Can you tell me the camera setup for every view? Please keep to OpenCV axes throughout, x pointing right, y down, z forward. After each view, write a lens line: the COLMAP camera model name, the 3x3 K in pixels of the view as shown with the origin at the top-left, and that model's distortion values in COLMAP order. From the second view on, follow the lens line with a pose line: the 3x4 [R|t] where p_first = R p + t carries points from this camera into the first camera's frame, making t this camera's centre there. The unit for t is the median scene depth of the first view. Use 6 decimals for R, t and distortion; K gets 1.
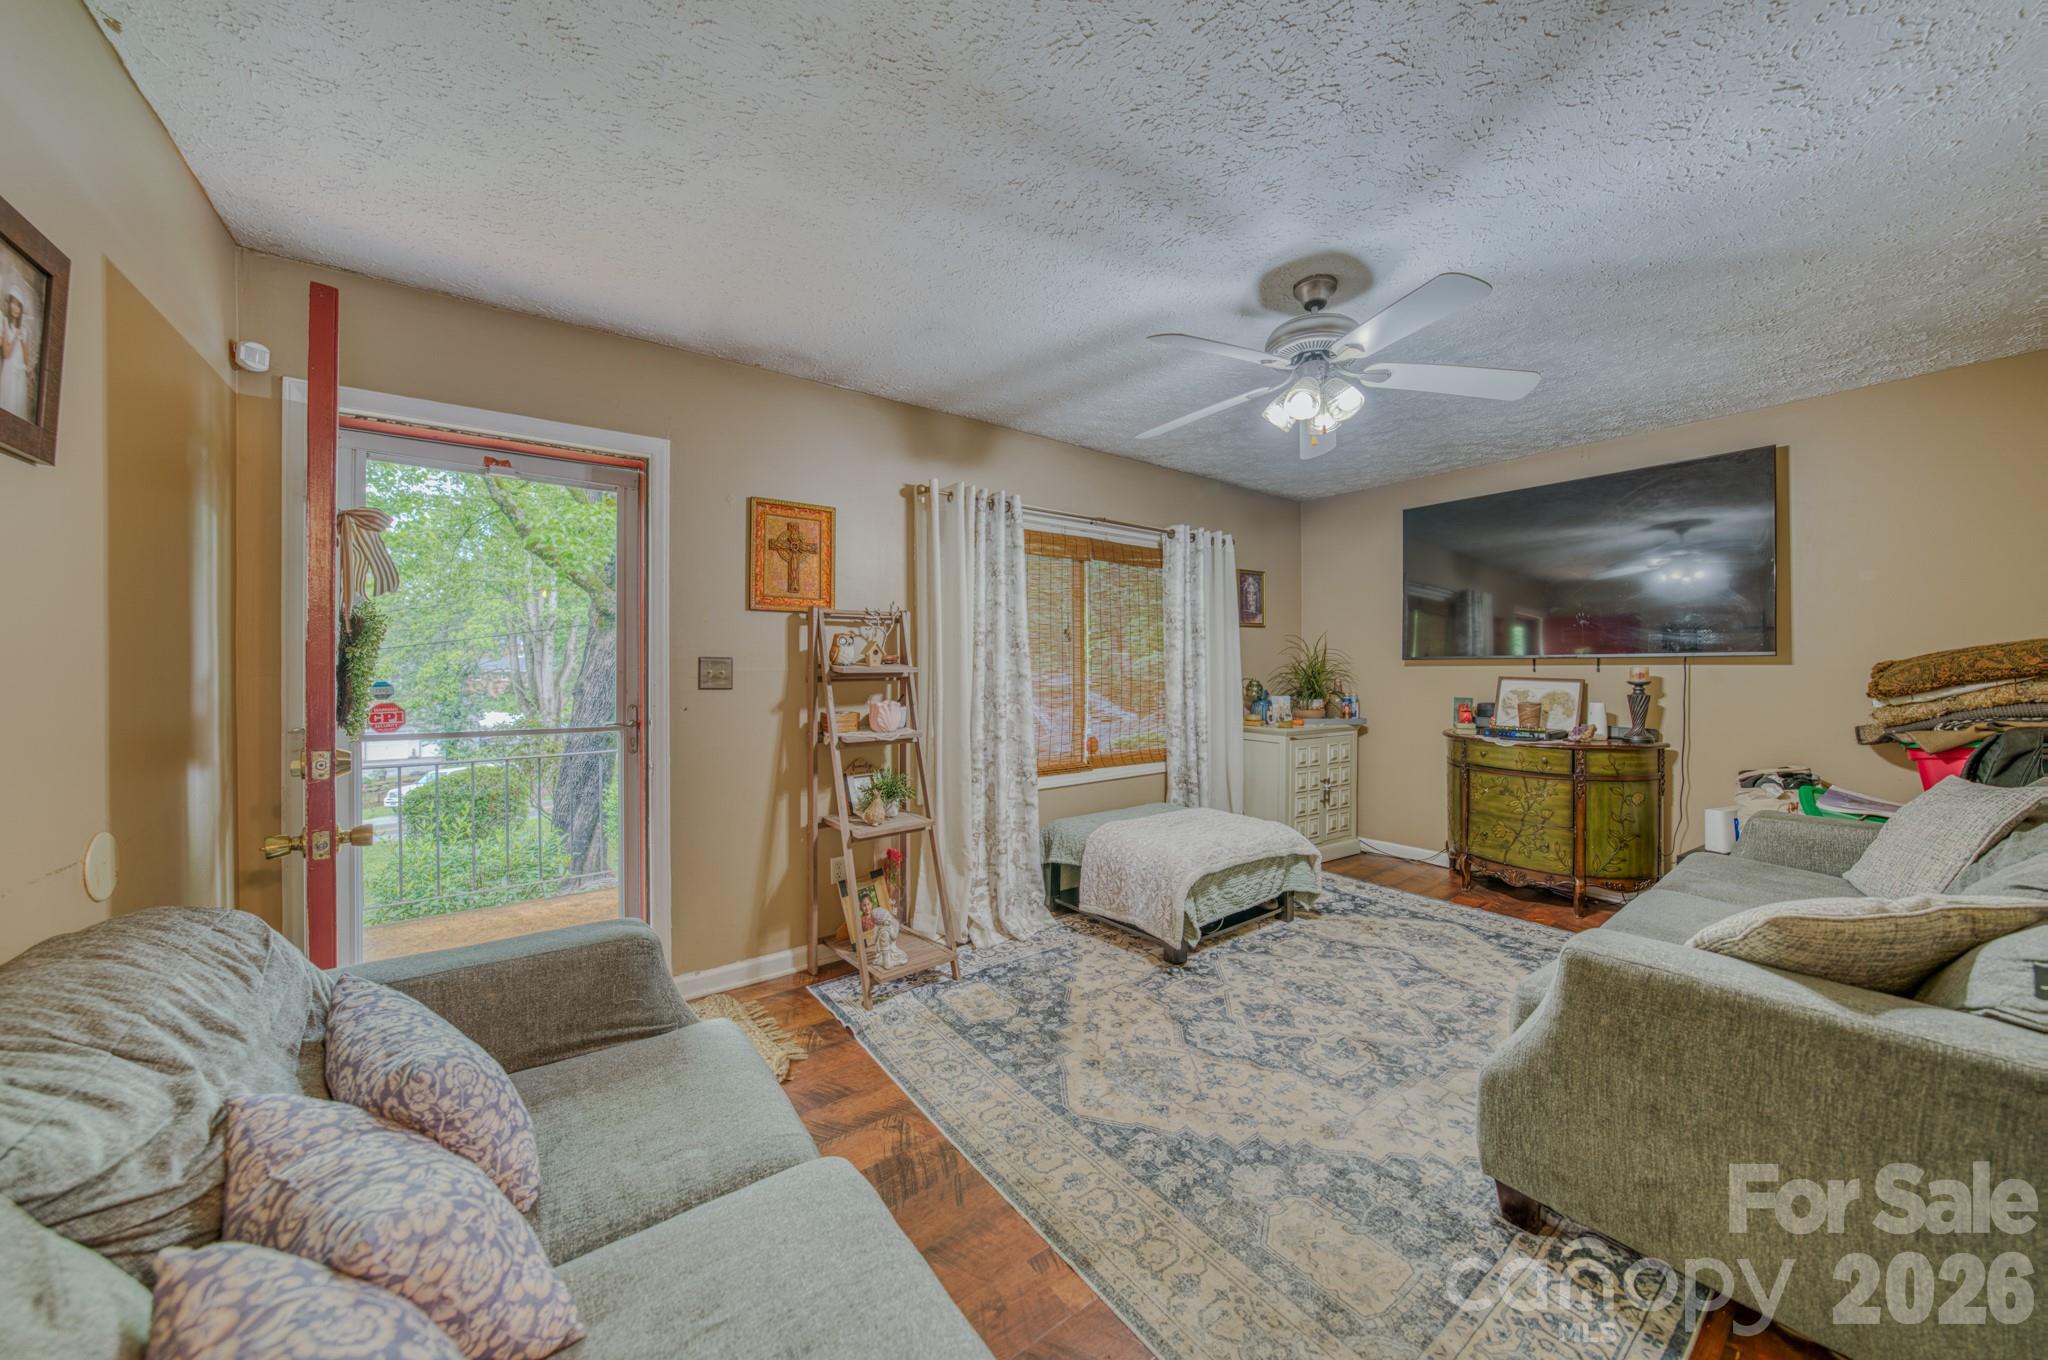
lens RADIAL K [[720.3, 0, 1022.9], [0, 720.3, 669.1], [0, 0, 1]] dist [-0.024876, 0.005830]
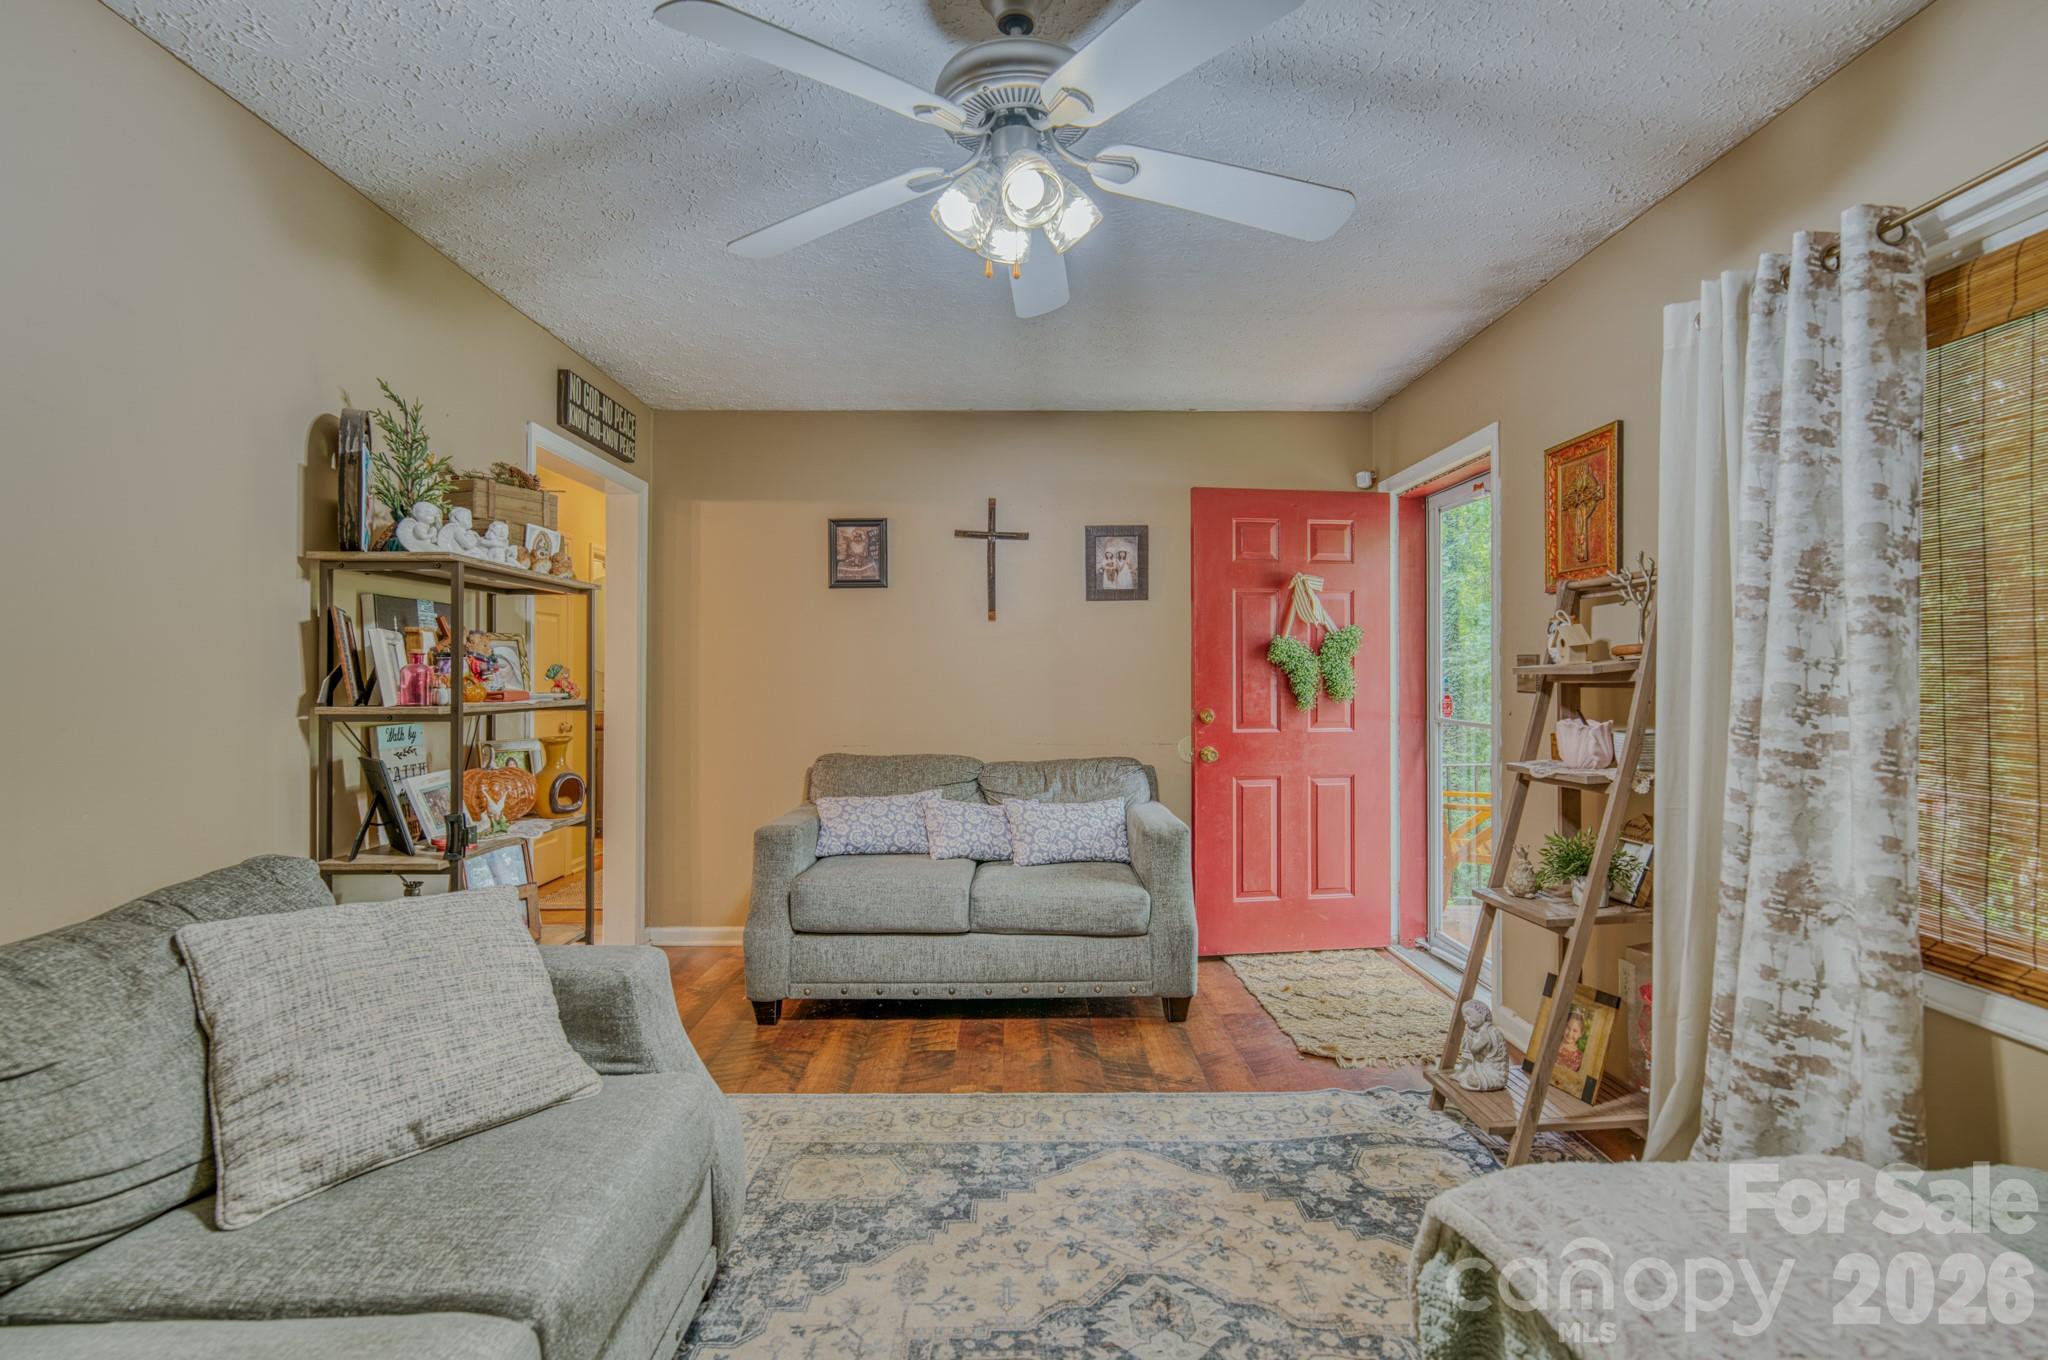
lens RADIAL K [[922.5, 0, 1029.7], [0, 922.5, 670.7], [0, 0, 1]] dist [-0.001280, -0.000222]
pose [[-0.579119, 0.003554, -0.815236, 0.747842], [0.006113, 0.999981, 0.000017, -0.001614], [0.815220, -0.004973, -0.579129, 1.070804]]
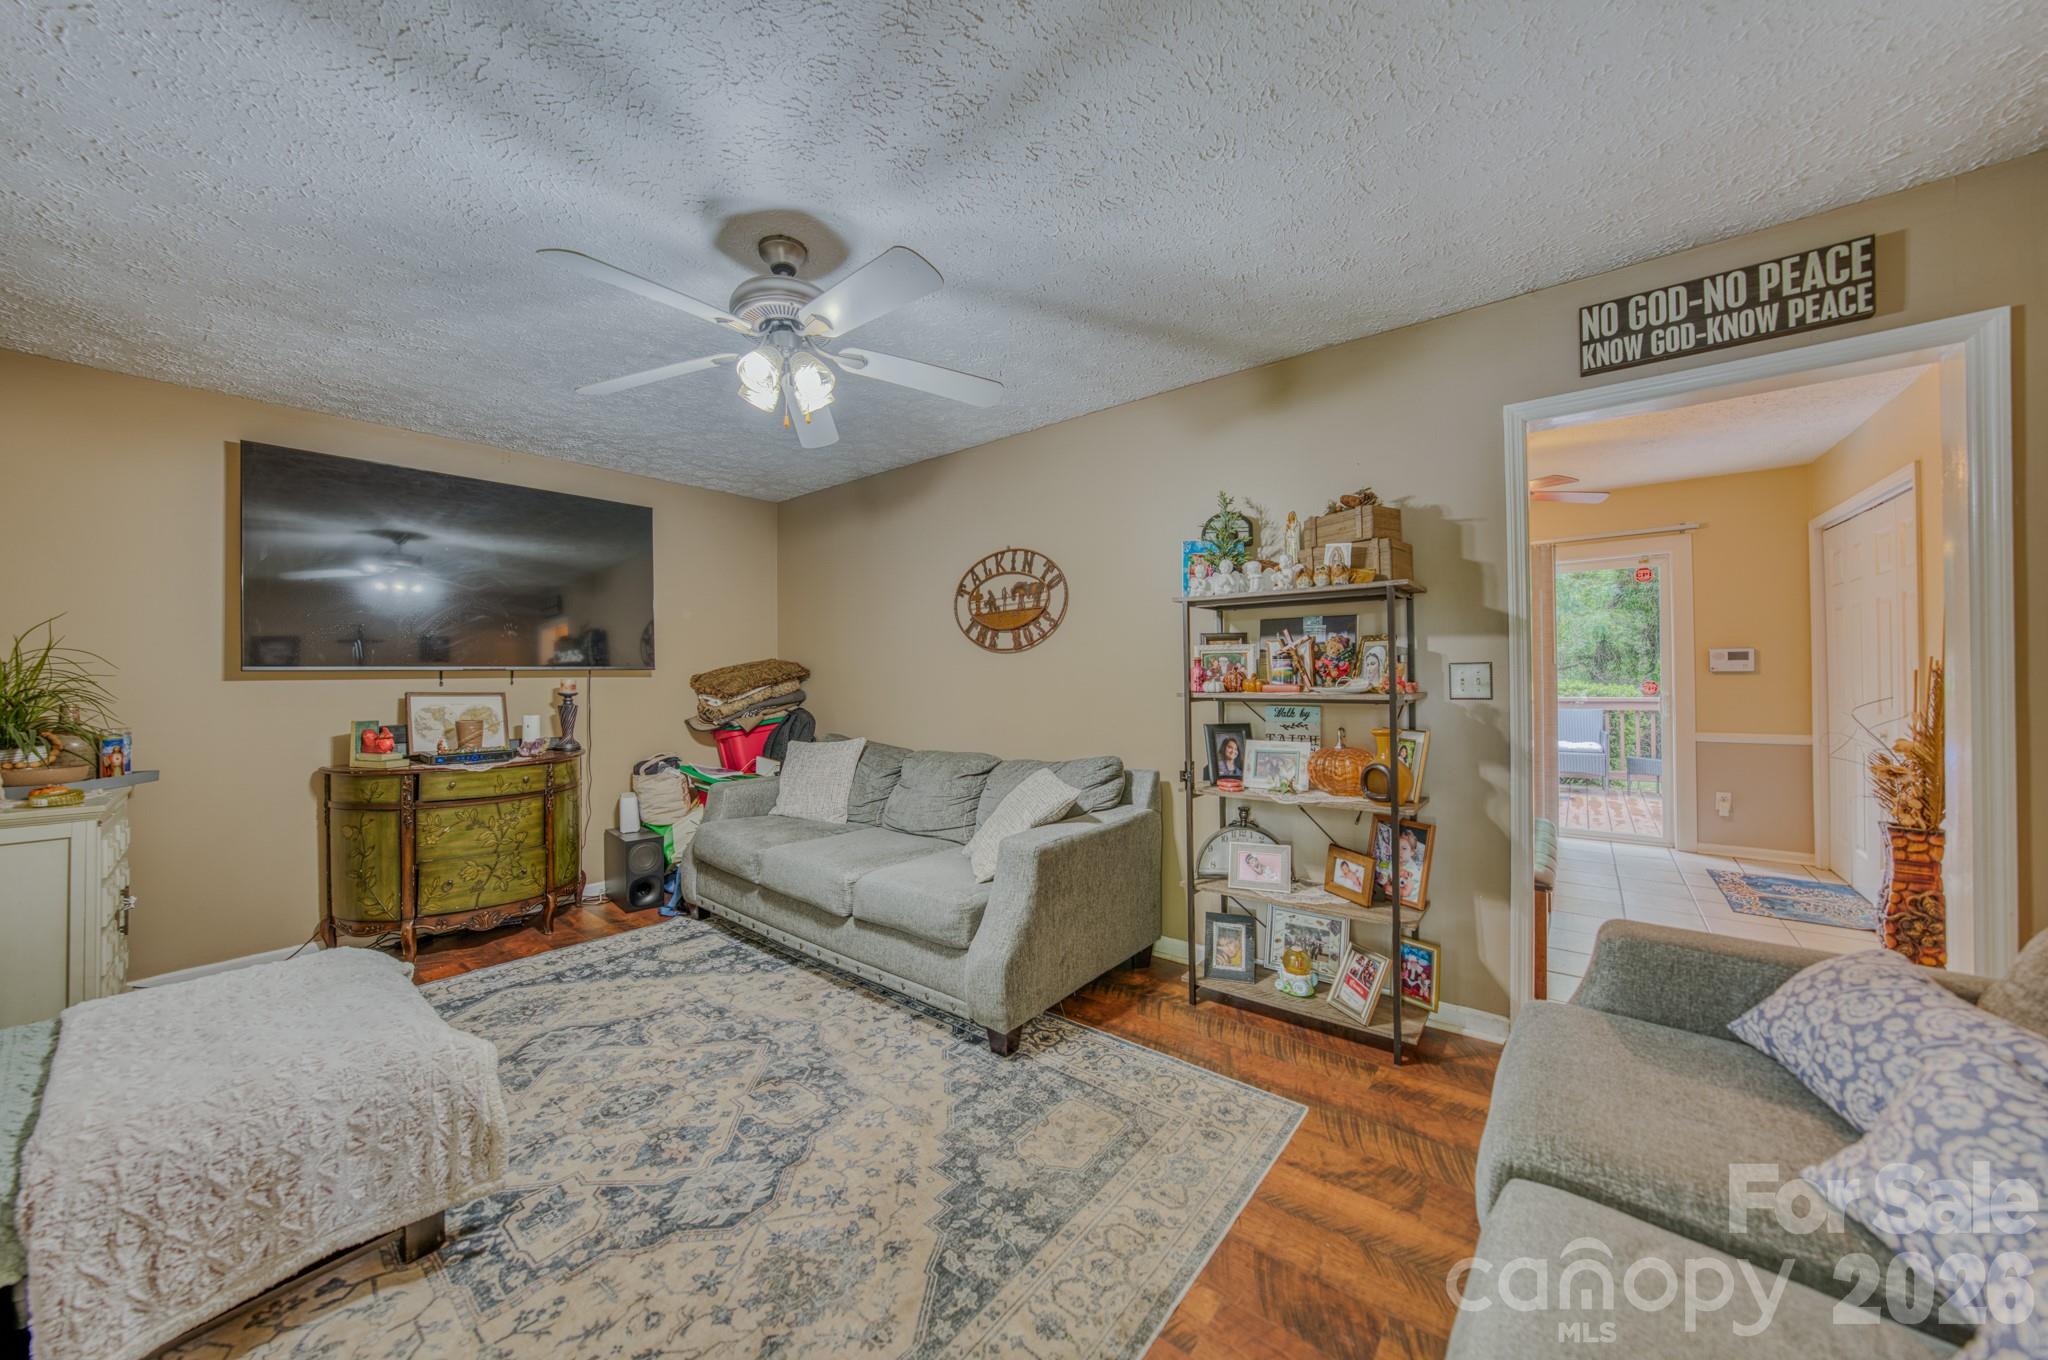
lens RADIAL K [[720.3, 0, 1022.9], [0, 720.3, 669.1], [0, 0, 1]] dist [-0.024876, 0.005830]
pose [[-0.259414, 0.012877, 0.965680, -0.395366], [0.011758, 0.999879, -0.010174, 0.001227], [-0.965695, 0.008715, -0.259534, 0.710495]]
